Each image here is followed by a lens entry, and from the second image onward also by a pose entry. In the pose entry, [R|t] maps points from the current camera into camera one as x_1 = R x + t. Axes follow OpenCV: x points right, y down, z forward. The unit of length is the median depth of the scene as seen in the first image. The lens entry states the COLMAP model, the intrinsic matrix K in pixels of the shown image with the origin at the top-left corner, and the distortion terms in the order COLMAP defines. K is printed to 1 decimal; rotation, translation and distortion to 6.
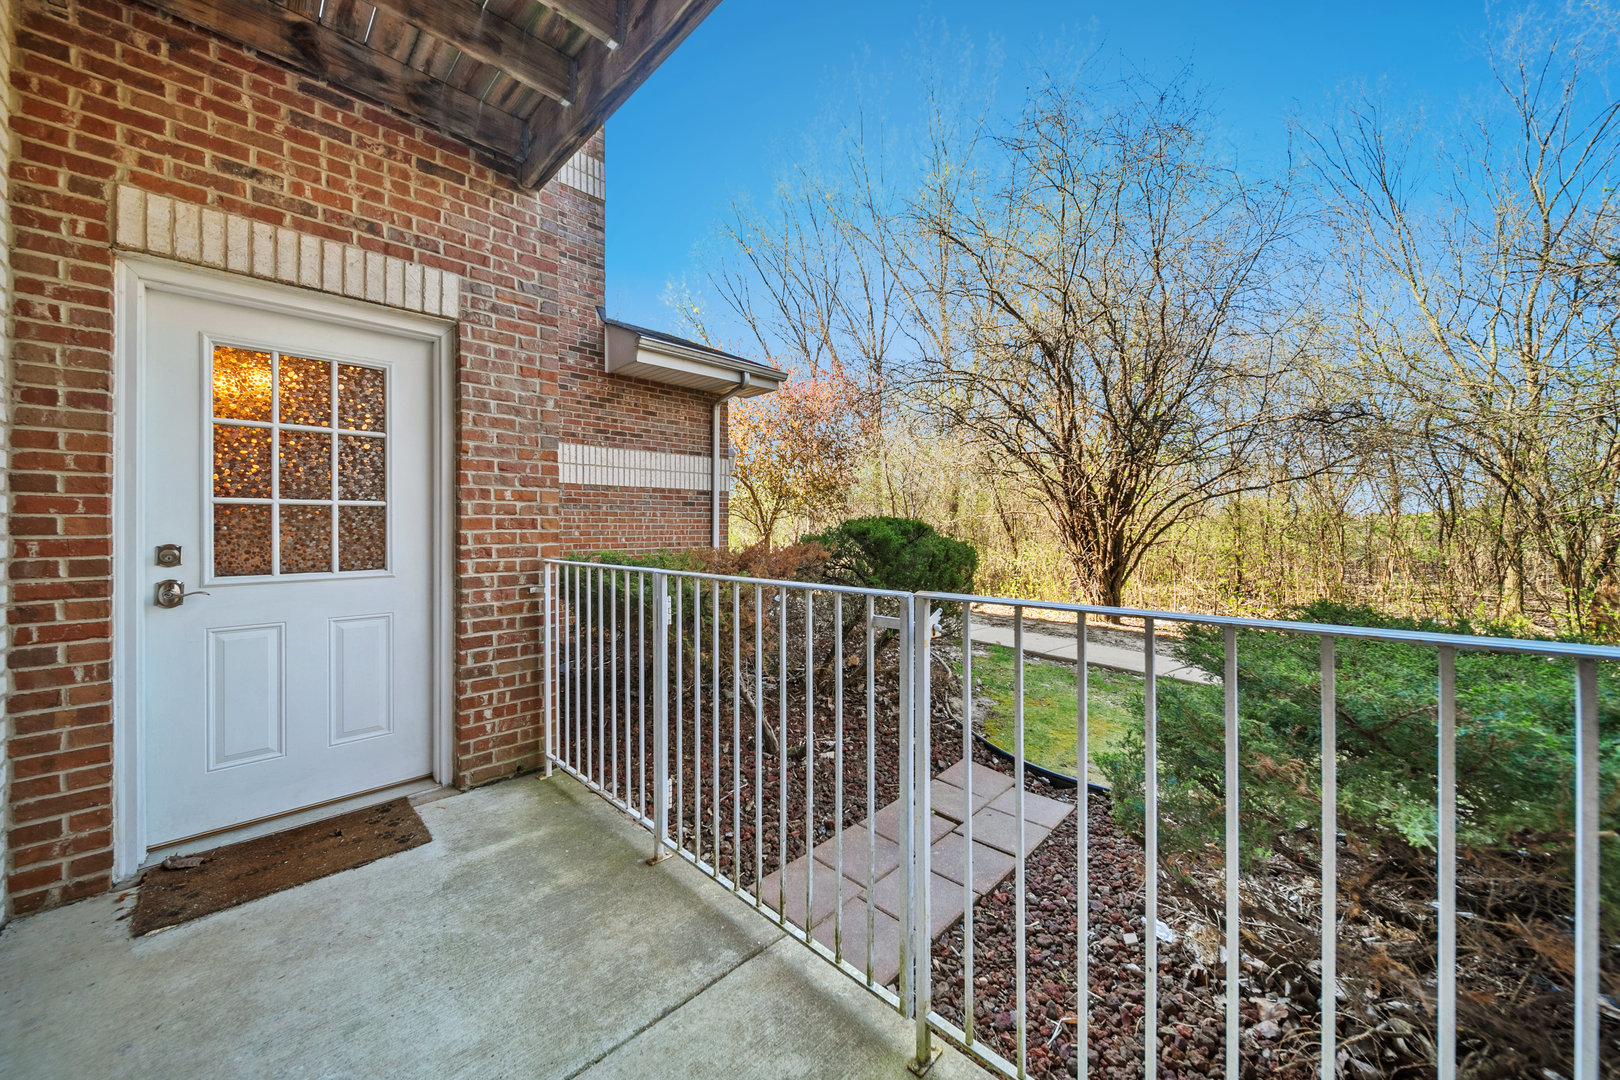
lens RADIAL K [[569.3, 0, 805.2], [0, 569.3, 543.9], [0, 0, 1]] dist [-0.010287, -0.000153]
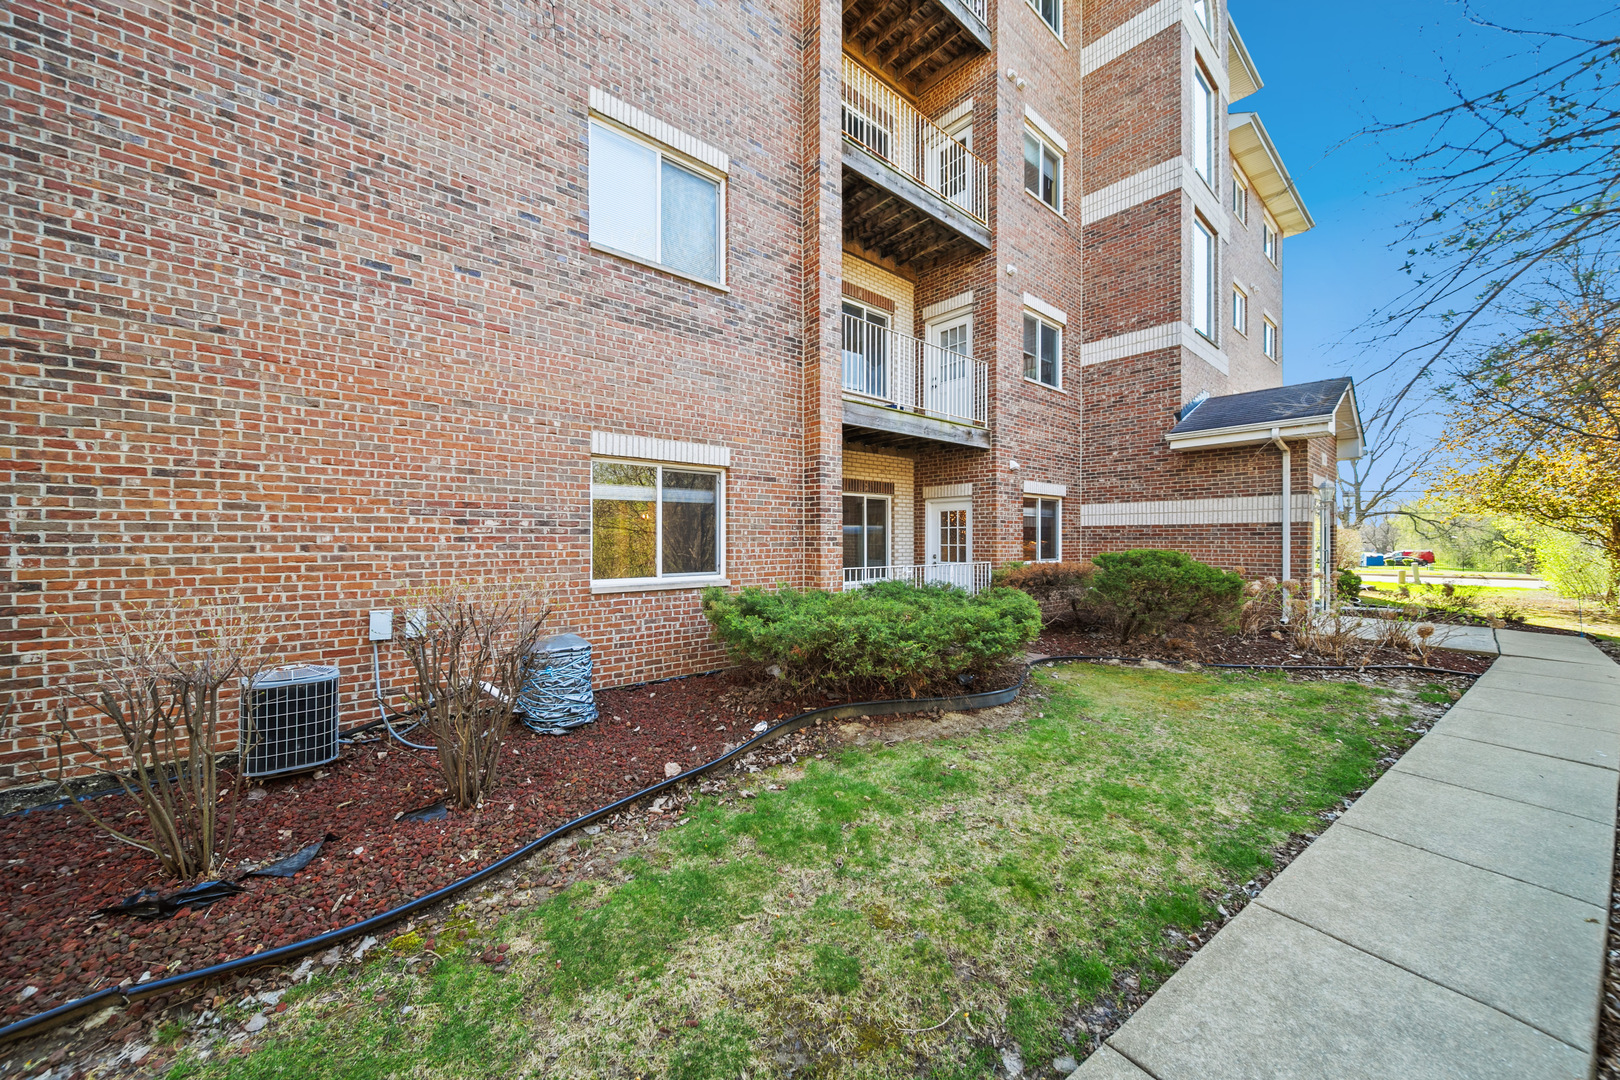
lens RADIAL K [[569.3, 0, 805.2], [0, 569.3, 543.9], [0, 0, 1]] dist [-0.010287, -0.000153]
pose [[-0.096551, 0.010555, -0.995272, 1.966610], [-0.026856, 0.999552, 0.013205, -0.063929], [0.994966, 0.028004, -0.096224, 0.185460]]
